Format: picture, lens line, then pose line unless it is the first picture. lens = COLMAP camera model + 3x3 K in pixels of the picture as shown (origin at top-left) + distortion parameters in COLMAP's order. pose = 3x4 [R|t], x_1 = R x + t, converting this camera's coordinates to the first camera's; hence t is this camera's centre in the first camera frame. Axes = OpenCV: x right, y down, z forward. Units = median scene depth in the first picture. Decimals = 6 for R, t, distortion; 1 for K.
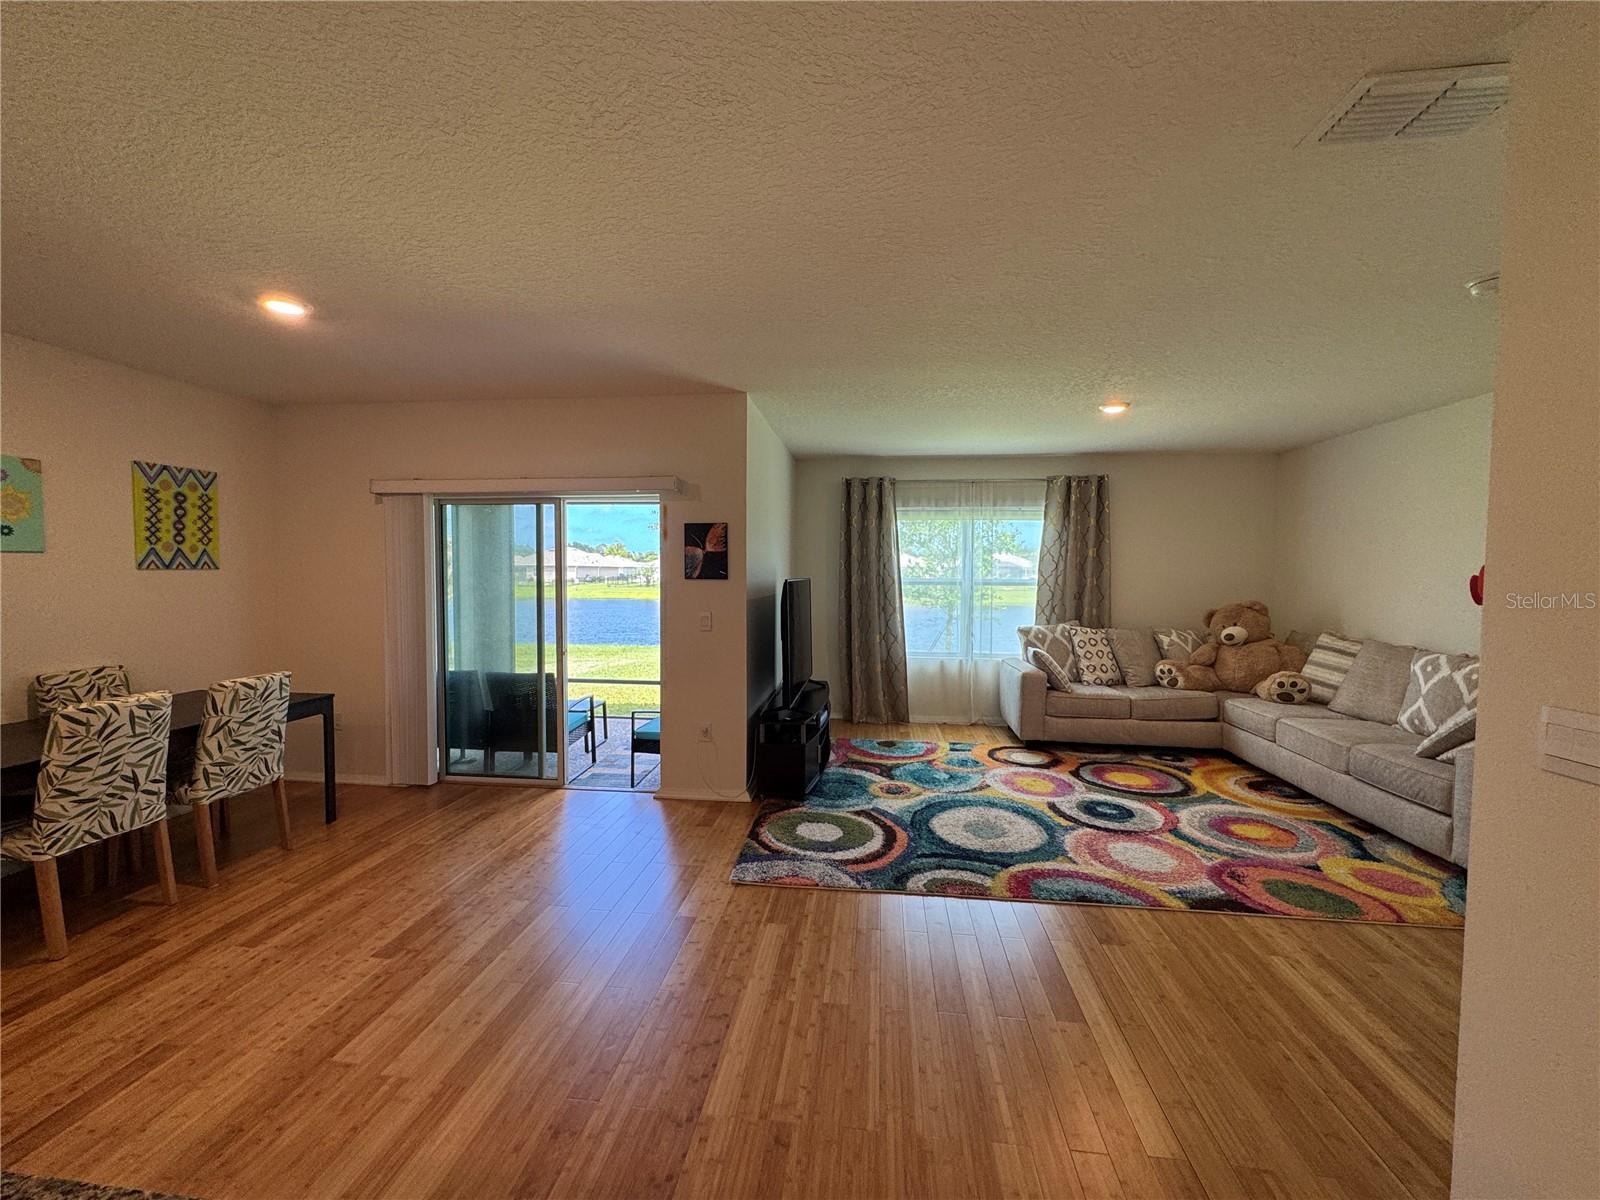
lens RADIAL K [[639.6, 0, 798.5], [0, 639.6, 604.8], [0, 0, 1]] dist [-0.000695, -0.000750]
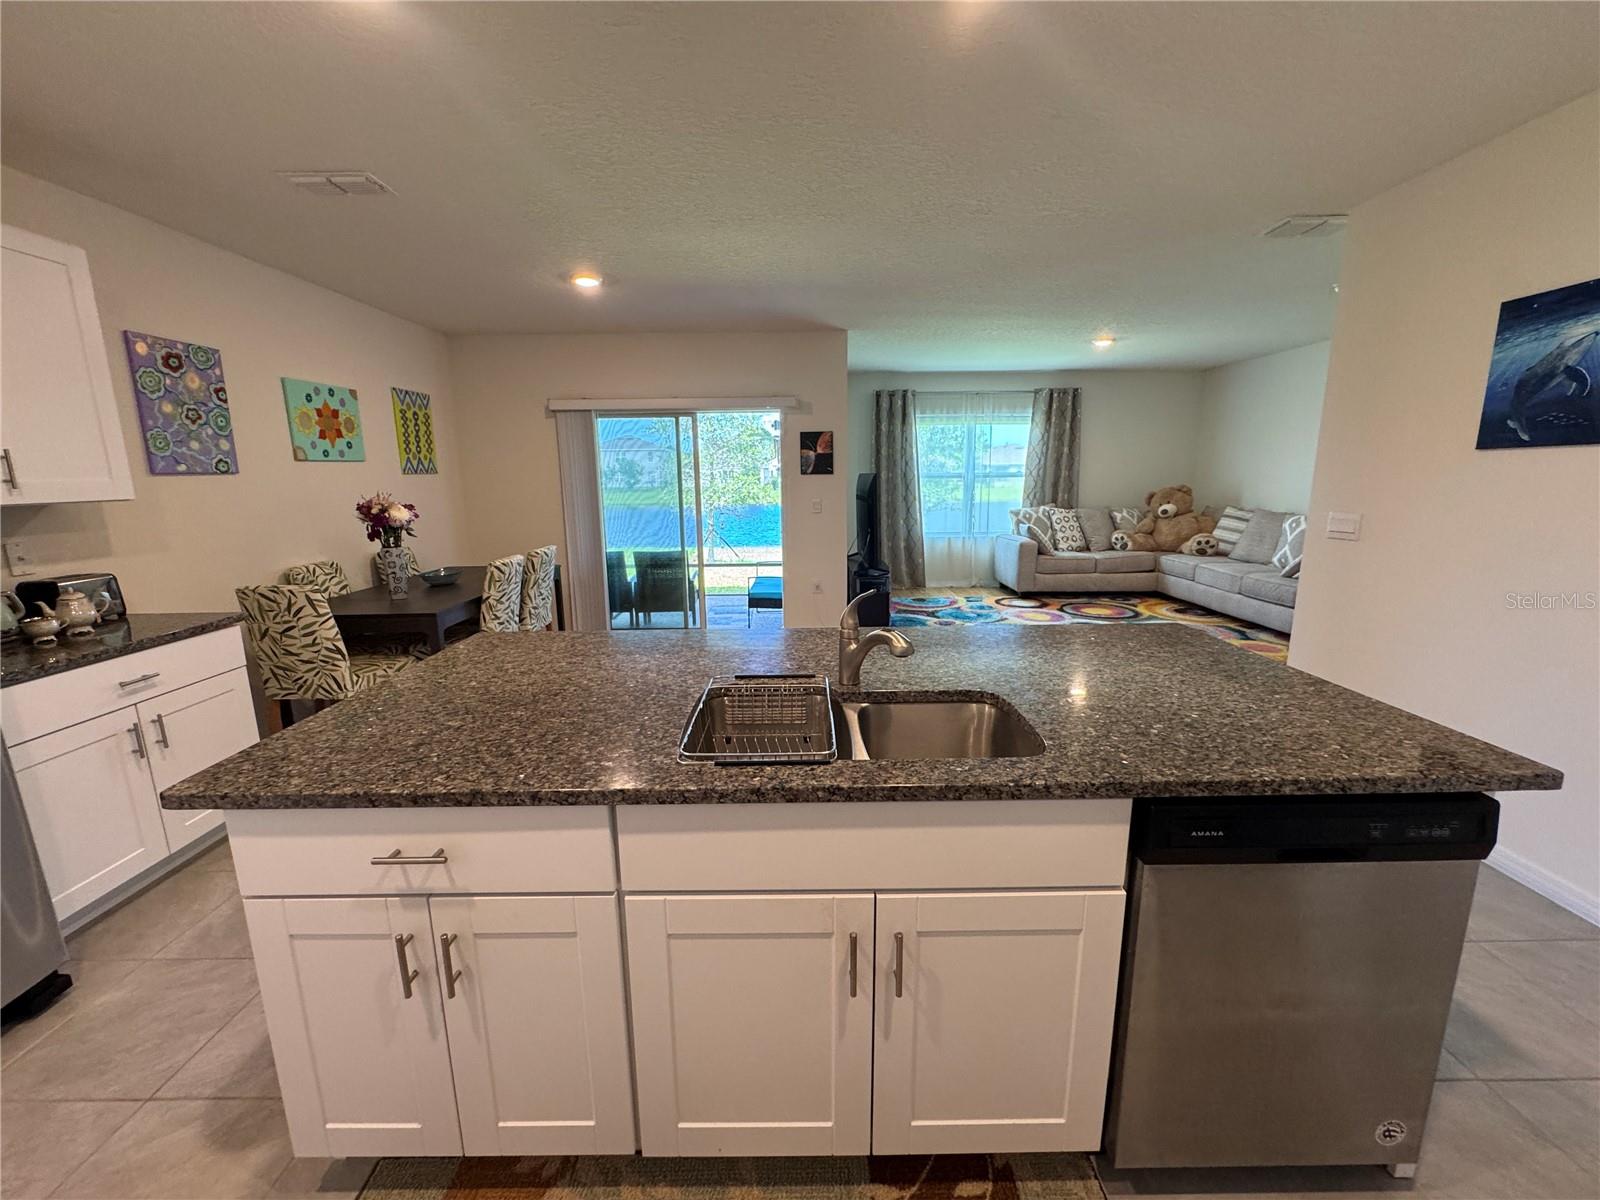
lens RADIAL K [[639.6, 0, 799.7], [0, 639.6, 599.8], [0, 0, 1]] dist [-0.000695, -0.000750]
pose [[0.992966, -0.040029, 0.111428, -0.348664], [0.023420, 0.988925, 0.146556, 0.023945], [-0.116061, -0.142916, 0.982906, -0.375518]]
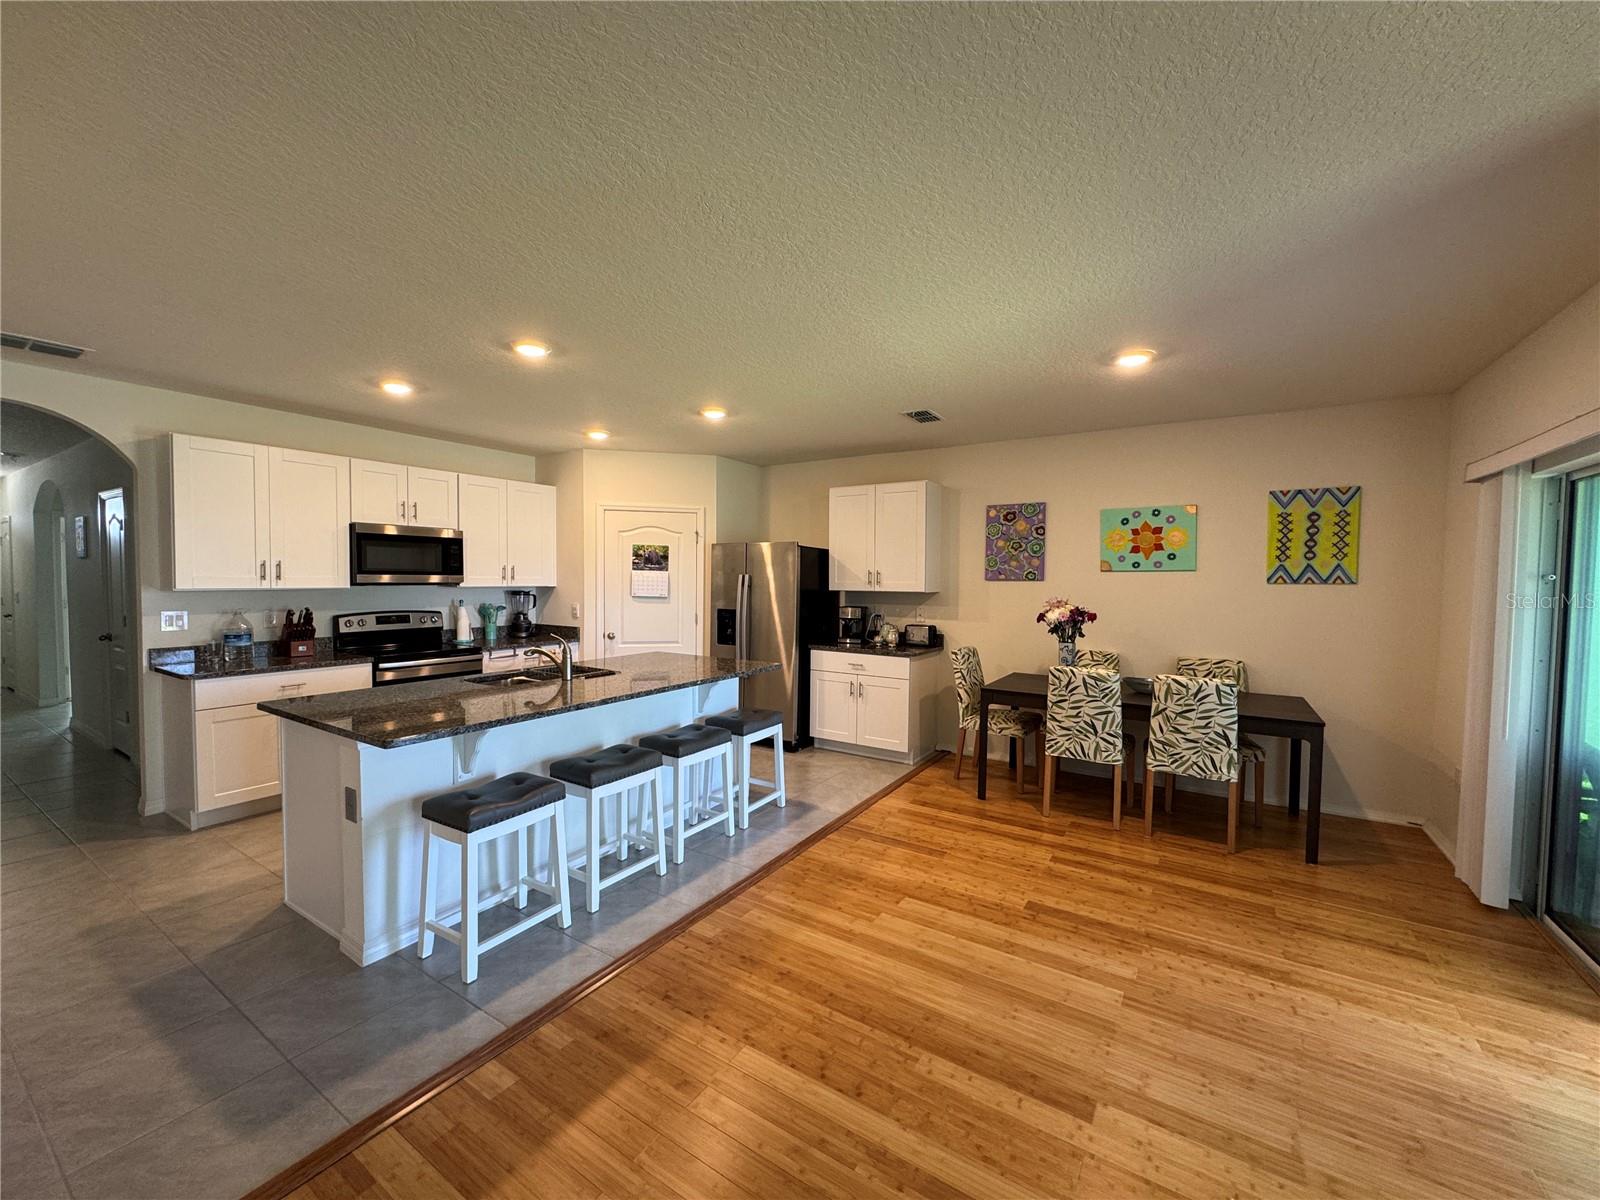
lens RADIAL K [[639.6, 0, 799.3], [0, 639.6, 596.6], [0, 0, 1]] dist [-0.000695, -0.000750]
pose [[-0.436196, 0.020056, -0.899628, 0.365963], [-0.055216, 0.997271, 0.049005, -0.037333], [0.898156, 0.071050, -0.433898, 0.666721]]
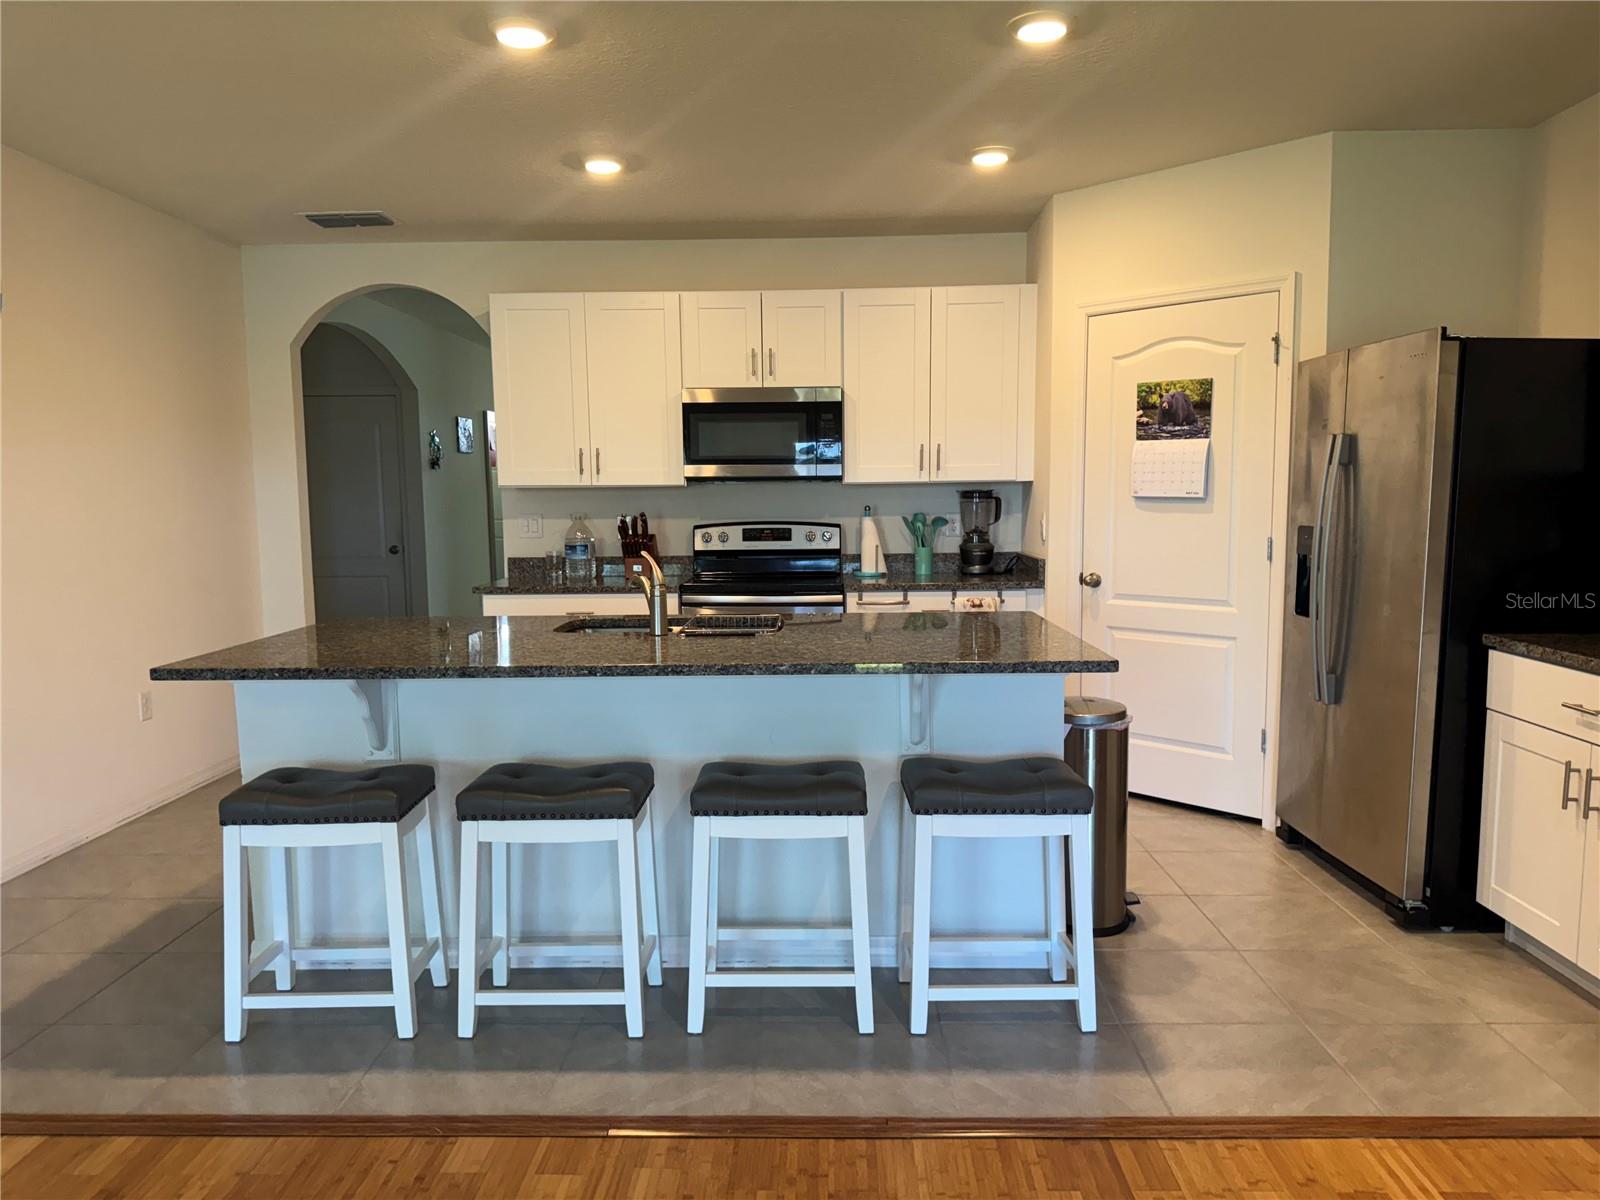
lens RADIAL K [[1136.9, 0, 798.1], [0, 1136.9, 613.5], [0, 0, 1]] dist [0.010305, -0.003380]
pose [[-0.995629, 0.017883, -0.091666, -0.306058], [0.003569, 0.988065, 0.153994, -0.010691], [0.093326, 0.152994, -0.983810, 0.854830]]
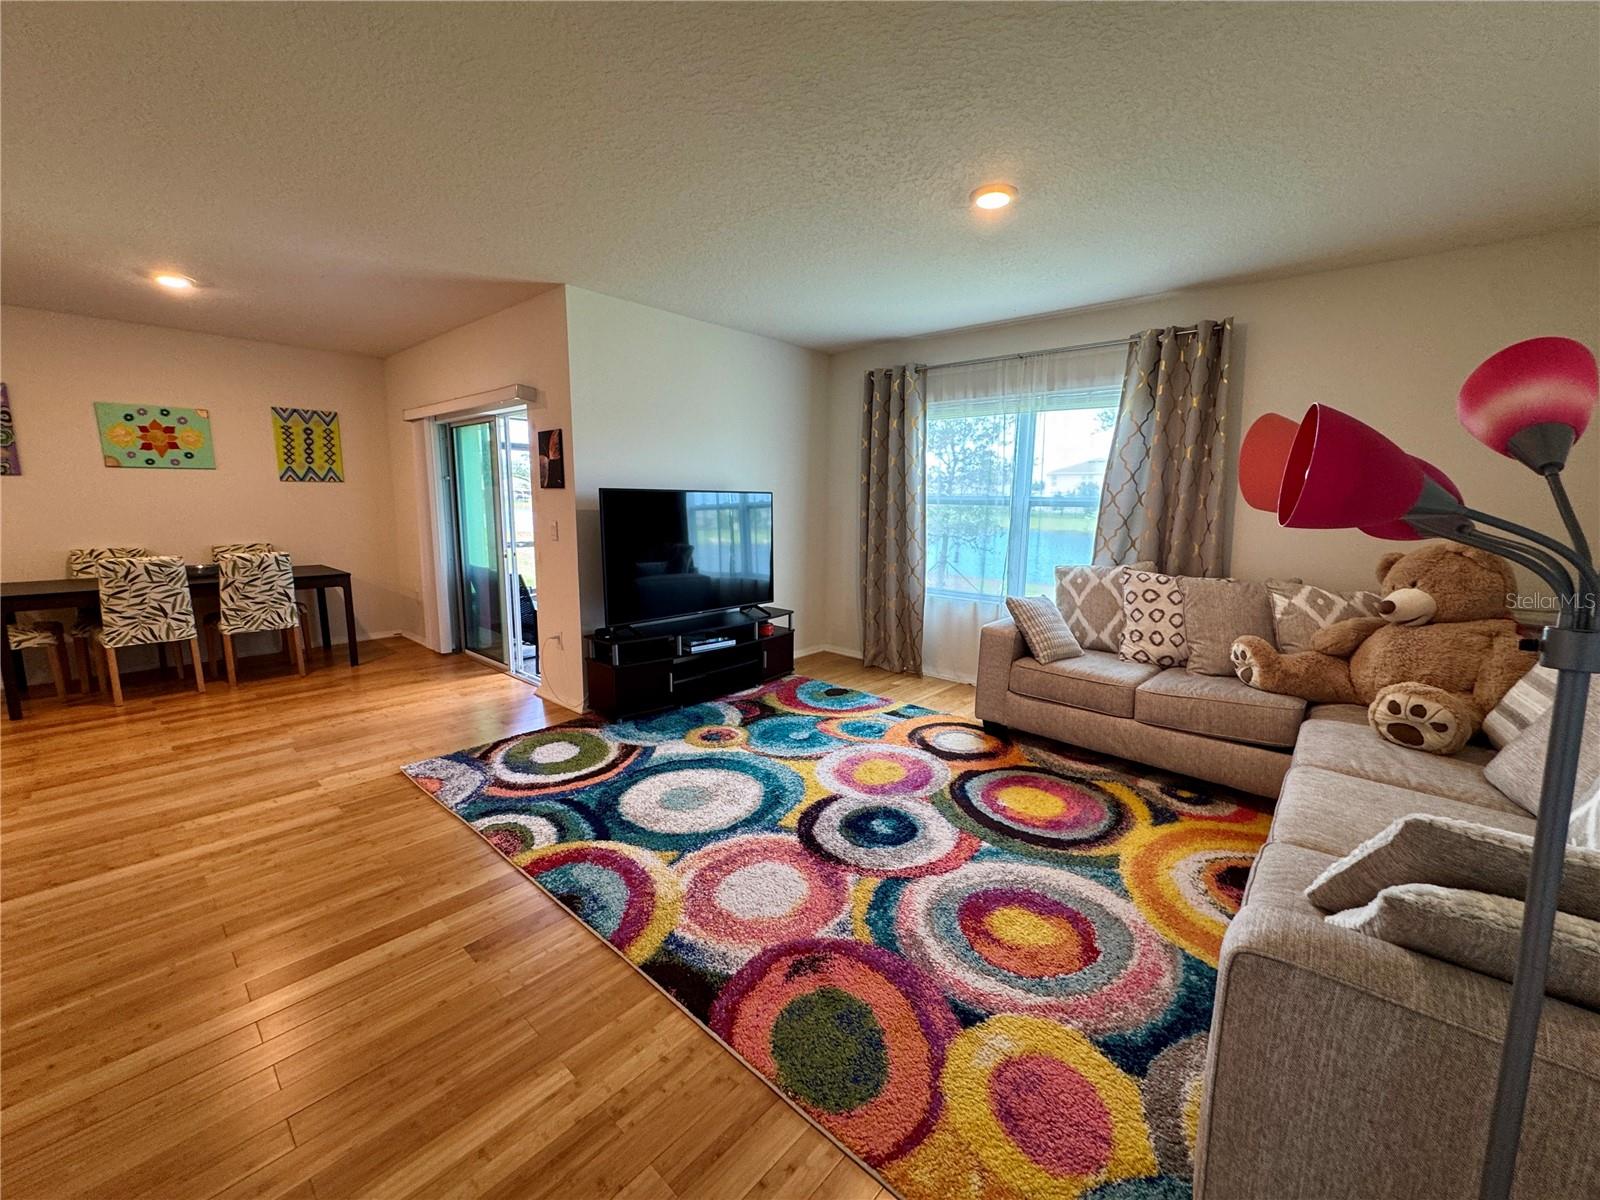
lens RADIAL K [[639.6, 0, 796.3], [0, 639.6, 603.3], [0, 0, 1]] dist [-0.000695, -0.000750]
pose [[0.818779, 0.099346, -0.565447, 0.766642], [-0.037449, 0.992058, 0.120073, 0.003659], [0.572886, -0.077138, 0.815997, 0.400566]]
